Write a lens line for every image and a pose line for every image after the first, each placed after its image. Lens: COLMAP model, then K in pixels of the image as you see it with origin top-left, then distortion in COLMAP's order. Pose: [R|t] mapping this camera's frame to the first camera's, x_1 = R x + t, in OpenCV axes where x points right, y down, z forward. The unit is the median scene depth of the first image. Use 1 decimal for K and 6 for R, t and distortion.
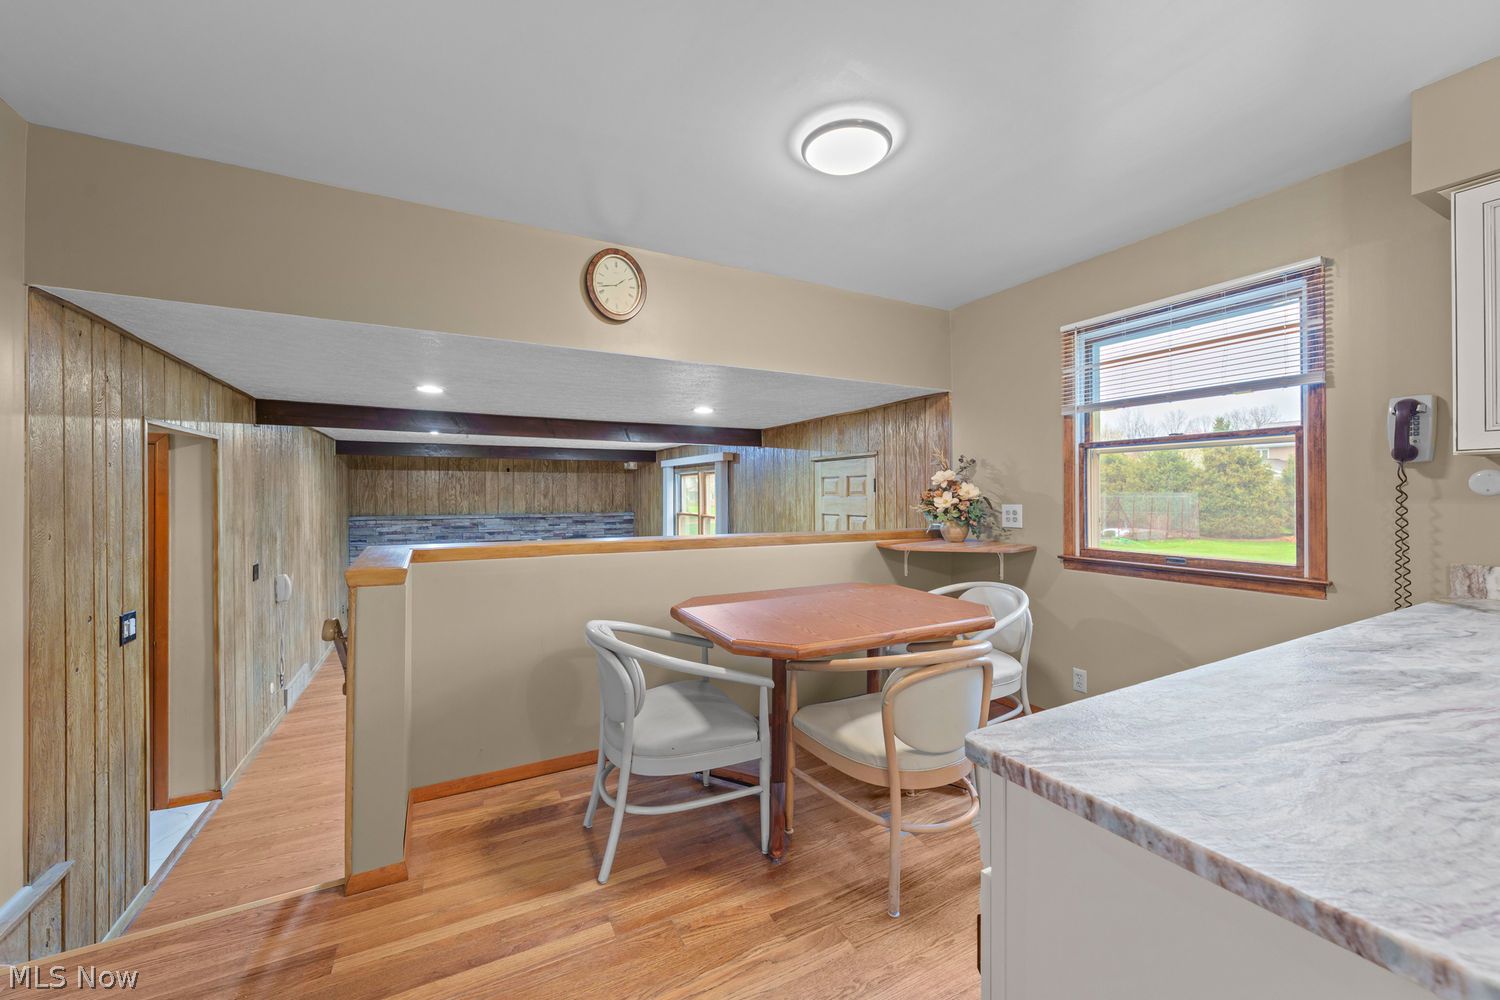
lens RADIAL K [[576.7, 0, 752.4], [0, 576.7, 491.1], [0, 0, 1]] dist [-0.001264, 0.000787]
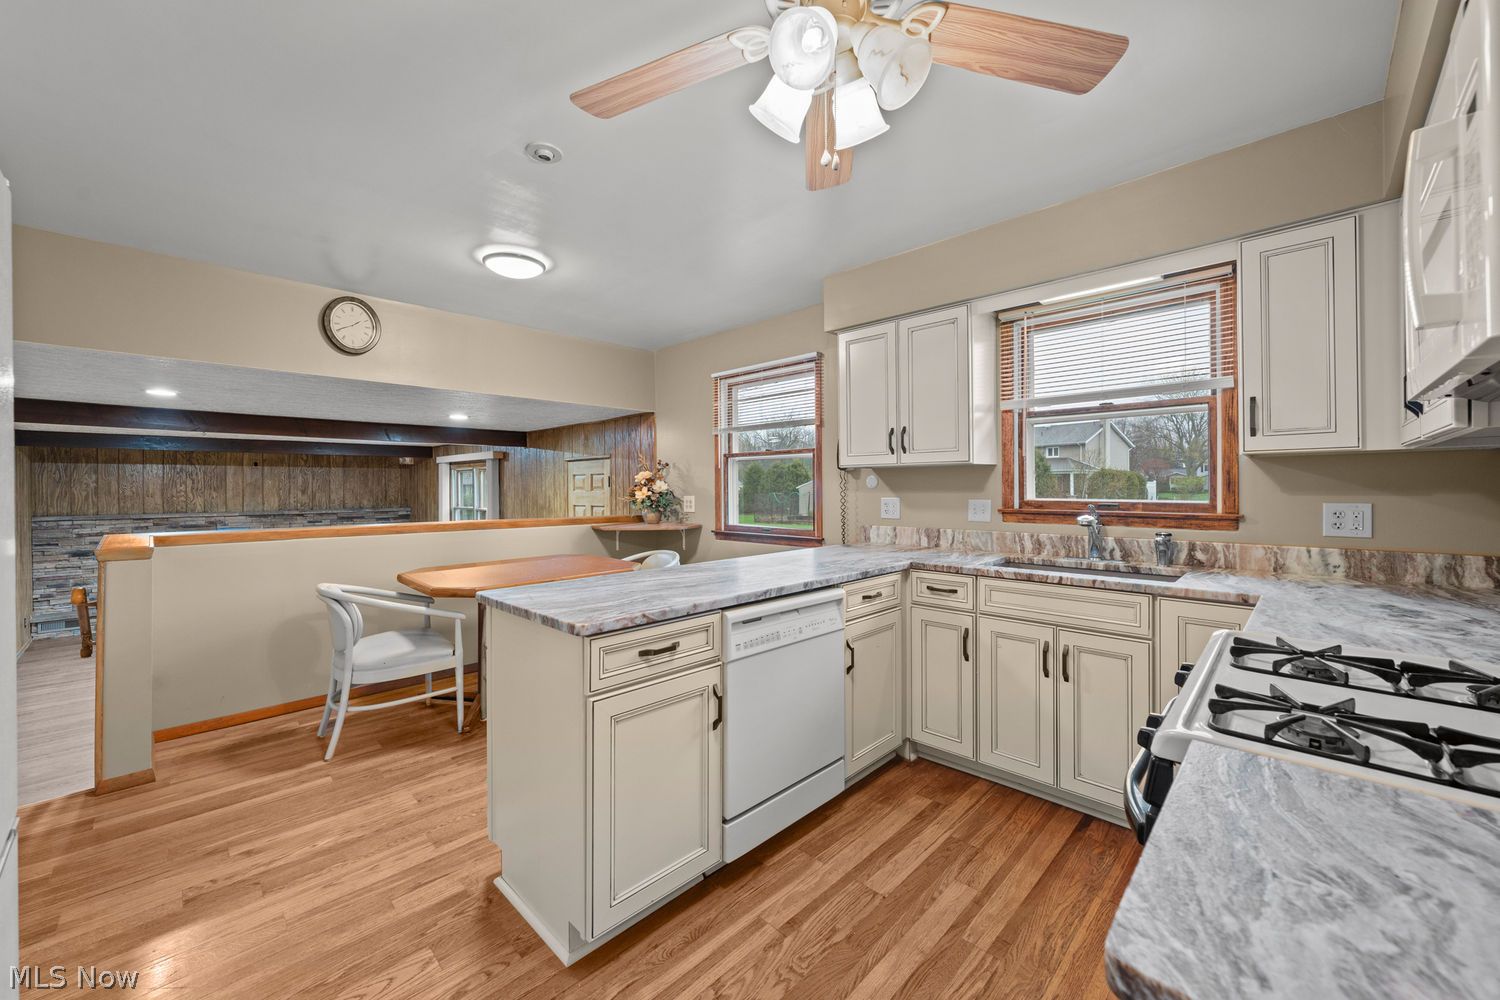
lens RADIAL K [[576.7, 0, 757.1], [0, 576.7, 486.7], [0, 0, 1]] dist [-0.001264, 0.000787]
pose [[0.952073, -0.003001, 0.305856, 0.194163], [0.002212, 0.999993, 0.002928, -0.002980], [-0.305863, -0.002111, 0.952073, -0.419211]]
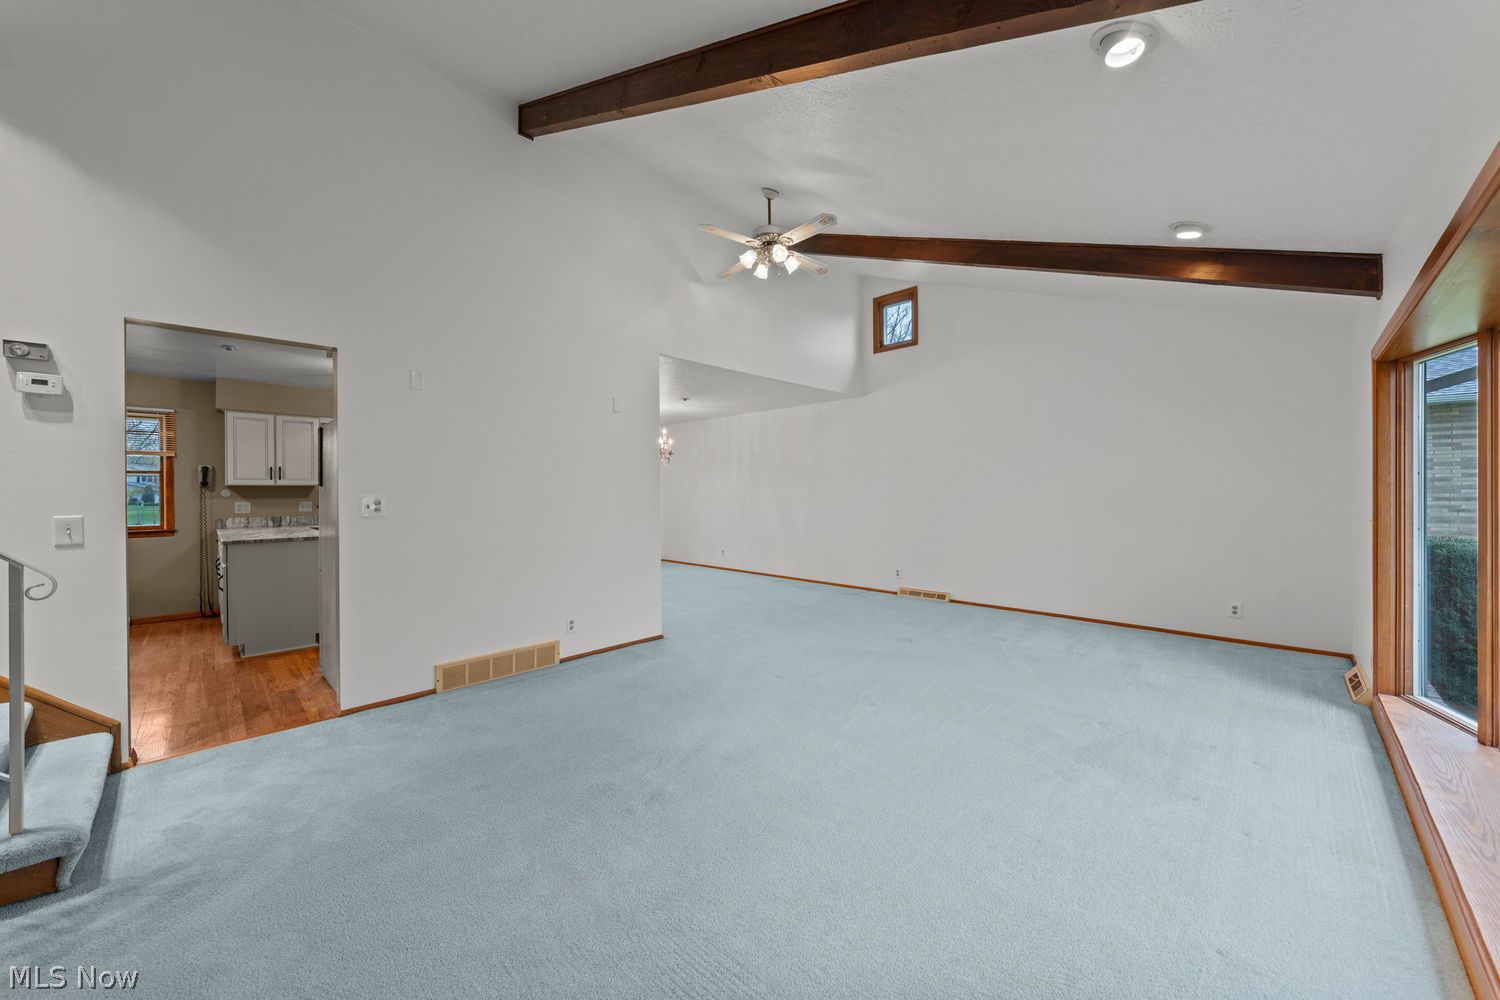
lens RADIAL K [[545.9, 0, 753.3], [0, 545.9, 492.3], [0, 0, 1]] dist [0.000269, -0.000820]
pose [[-0.291325, 0.004571, 0.956613, -1.575144], [0.006349, 0.999976, -0.002845, 0.004146], [-0.956603, 0.005245, -0.291346, -0.599814]]
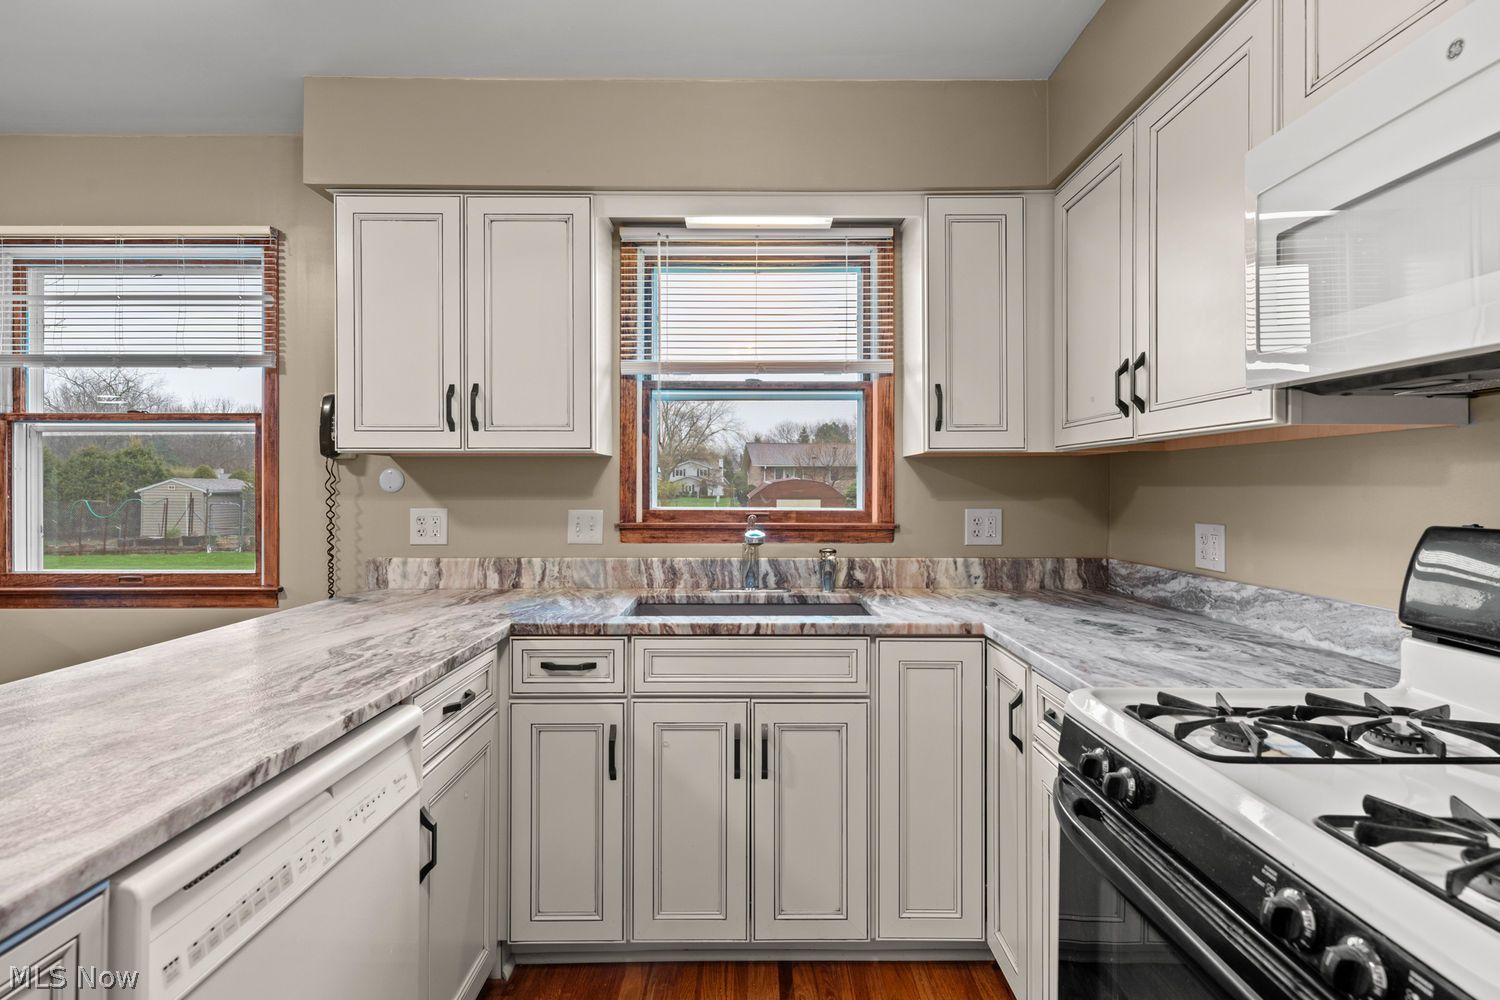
lens RADIAL K [[735.0, 0, 750.9], [0, 735.0, 486.1], [0, 0, 1]] dist [0.004179, -0.000392]
pose [[0.470451, 0.005577, 0.882409, 0.227113], [-0.004415, 0.999982, -0.003967, -0.000716], [-0.882415, -0.002029, 0.470467, -0.139630]]
